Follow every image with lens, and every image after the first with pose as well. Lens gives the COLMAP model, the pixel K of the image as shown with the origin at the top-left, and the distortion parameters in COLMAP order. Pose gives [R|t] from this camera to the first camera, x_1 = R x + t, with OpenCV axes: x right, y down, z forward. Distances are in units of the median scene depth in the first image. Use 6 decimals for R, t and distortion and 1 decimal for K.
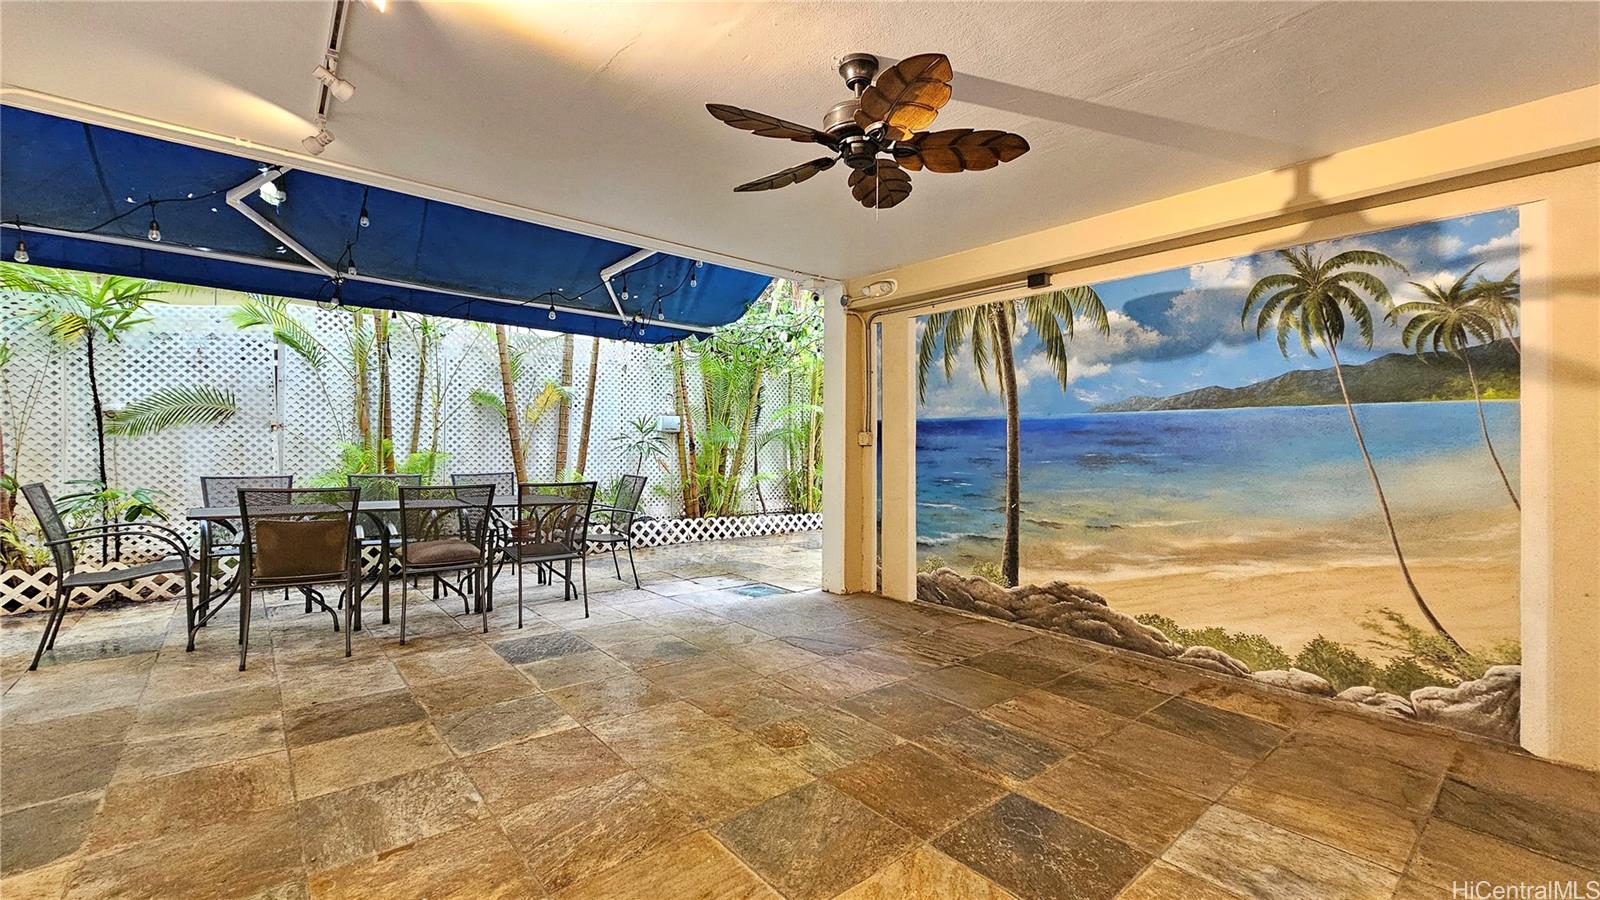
lens RADIAL K [[666.5, 0, 802.1], [0, 666.5, 441.2], [0, 0, 1]] dist [-0.000845, -0.000560]
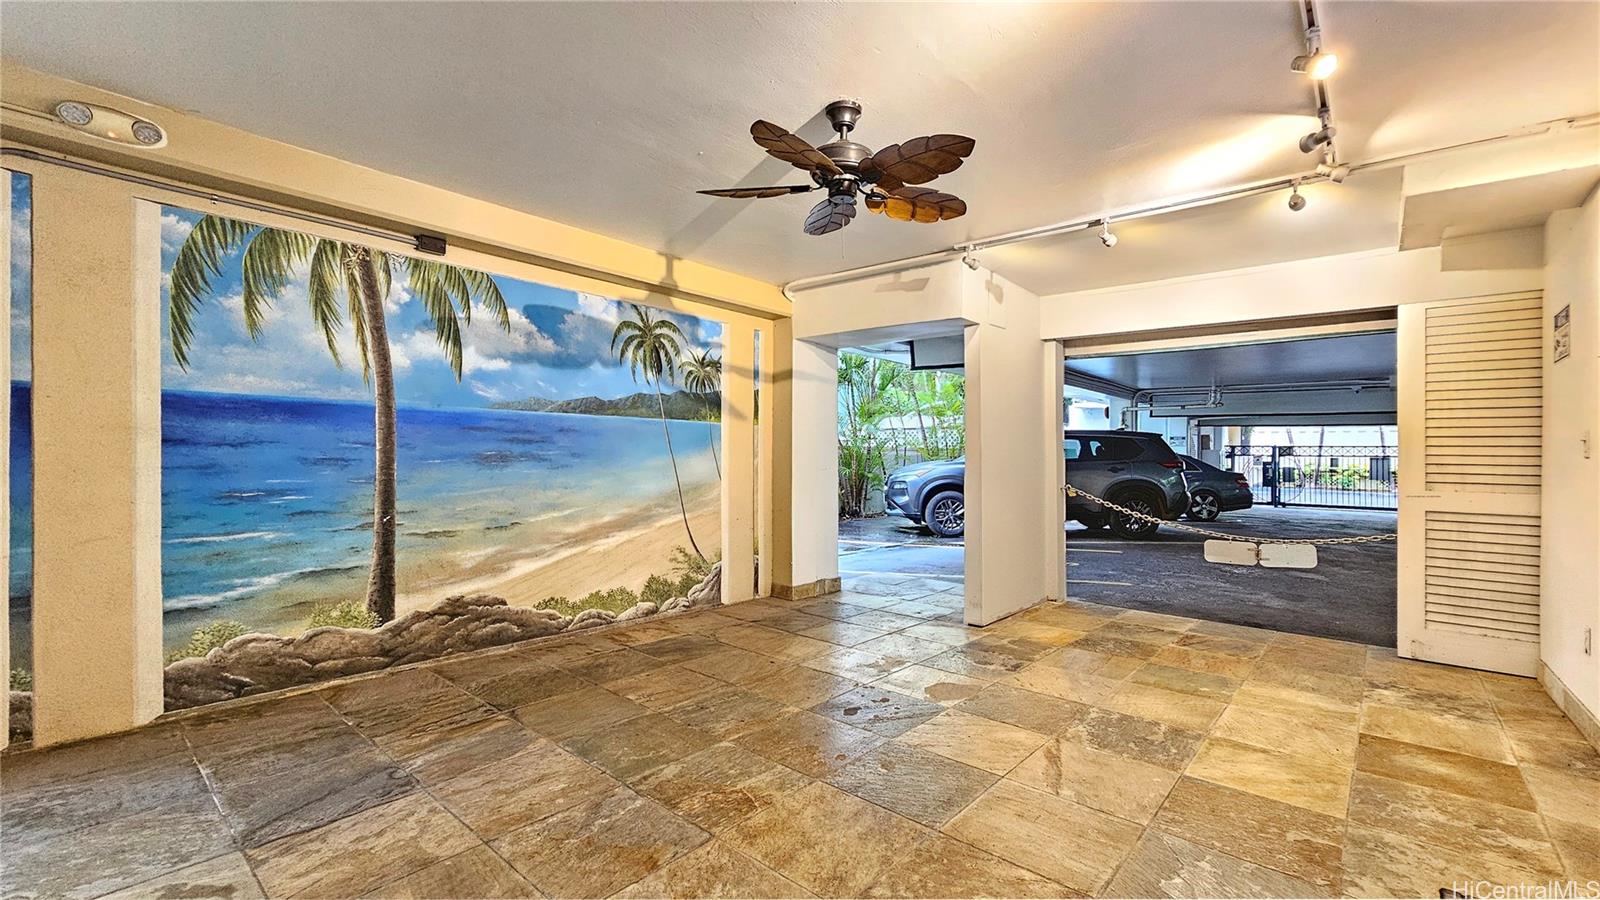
lens RADIAL K [[666.5, 0, 803.1], [0, 666.5, 438.9], [0, 0, 1]] dist [-0.000845, -0.000560]
pose [[-0.154570, 0.009655, 0.987935, -0.603414], [-0.026757, 0.999545, -0.013955, 0.002098], [-0.987620, -0.028591, -0.154241, 0.737413]]
